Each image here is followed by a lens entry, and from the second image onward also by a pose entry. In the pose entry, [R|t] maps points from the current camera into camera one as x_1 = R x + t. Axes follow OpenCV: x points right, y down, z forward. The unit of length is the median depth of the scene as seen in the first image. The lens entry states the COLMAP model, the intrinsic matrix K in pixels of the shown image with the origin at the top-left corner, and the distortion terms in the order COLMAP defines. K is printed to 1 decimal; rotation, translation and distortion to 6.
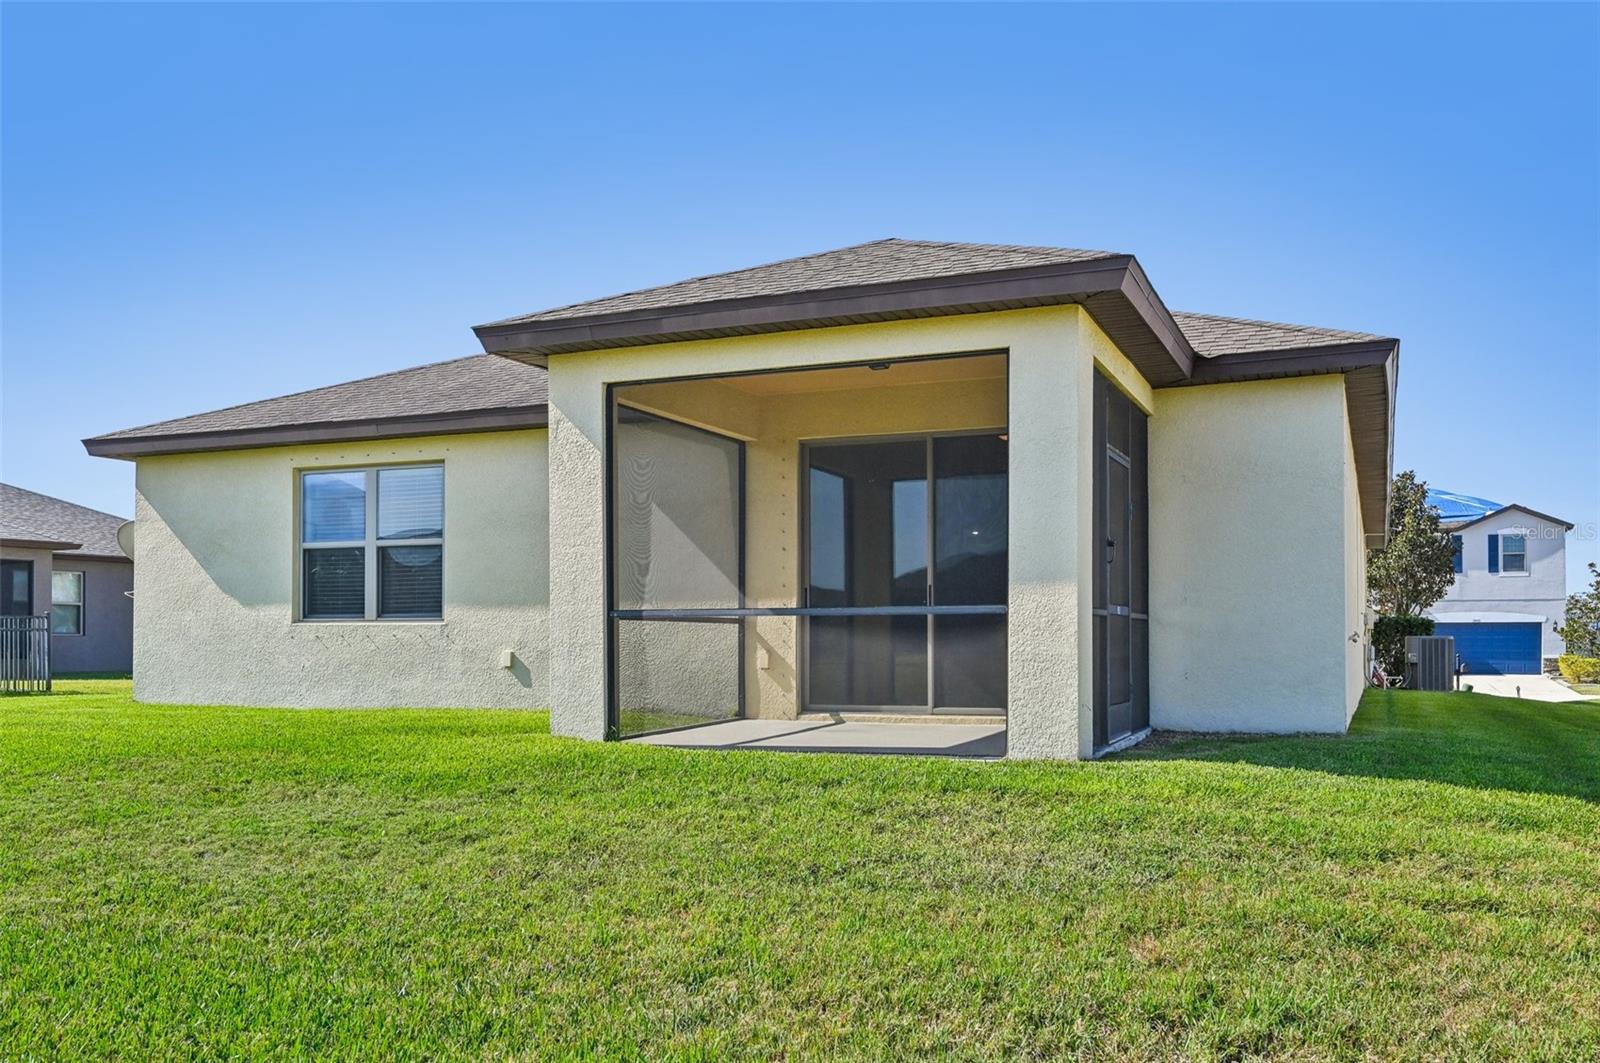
lens RADIAL K [[1376.7, 0, 800.0], [0, 1376.7, 531.5], [0, 0, 1]] dist [-0.006383, 0.006420]
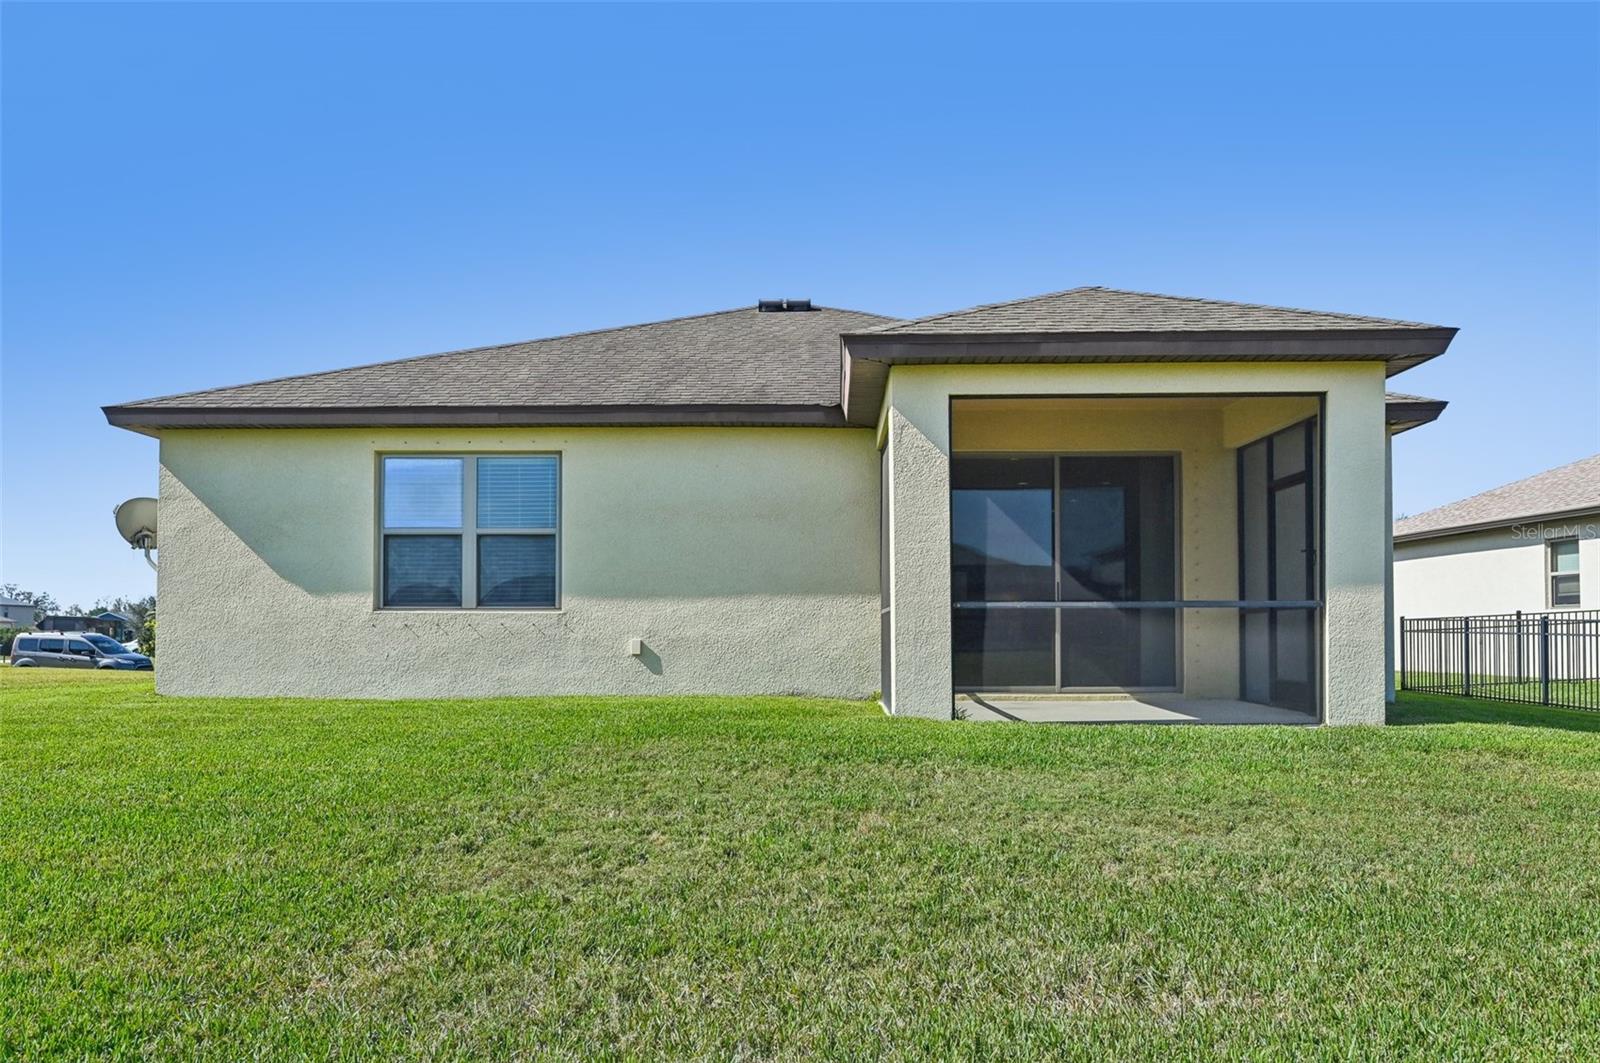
lens RADIAL K [[1244.4, 0, 800.0], [0, 1244.4, 531.5], [0, 0, 1]] dist [-0.008290, -0.004352]
pose [[0.934056, 0.030534, 0.355818, -0.417052], [-0.029957, 0.999526, -0.007134, 0.008211], [-0.355867, -0.003996, 0.934528, 0.078034]]
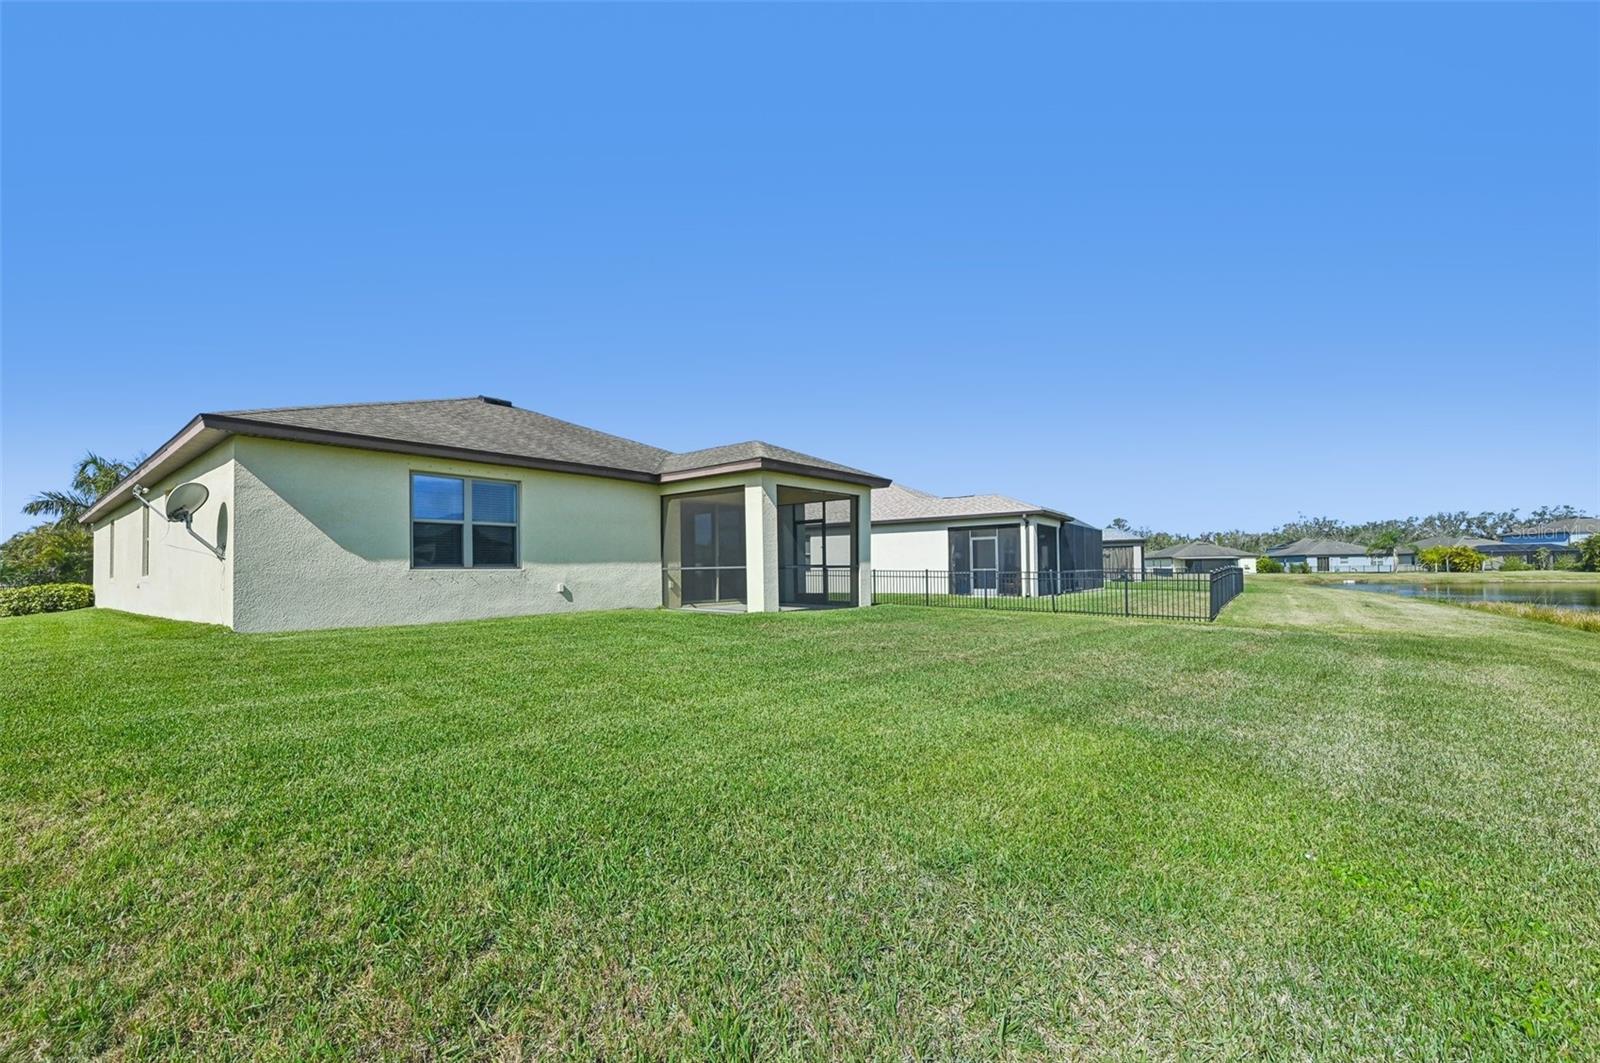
lens RADIAL K [[653.8, 0, 786.0], [0, 653.8, 568.8], [0, 0, 1]] dist [-0.000094, 0.000012]
pose [[0.307316, 0.009653, 0.951558, -0.975903], [-0.057355, 0.998319, 0.008396, 0.036220], [-0.949877, -0.057157, 0.307353, 0.385887]]
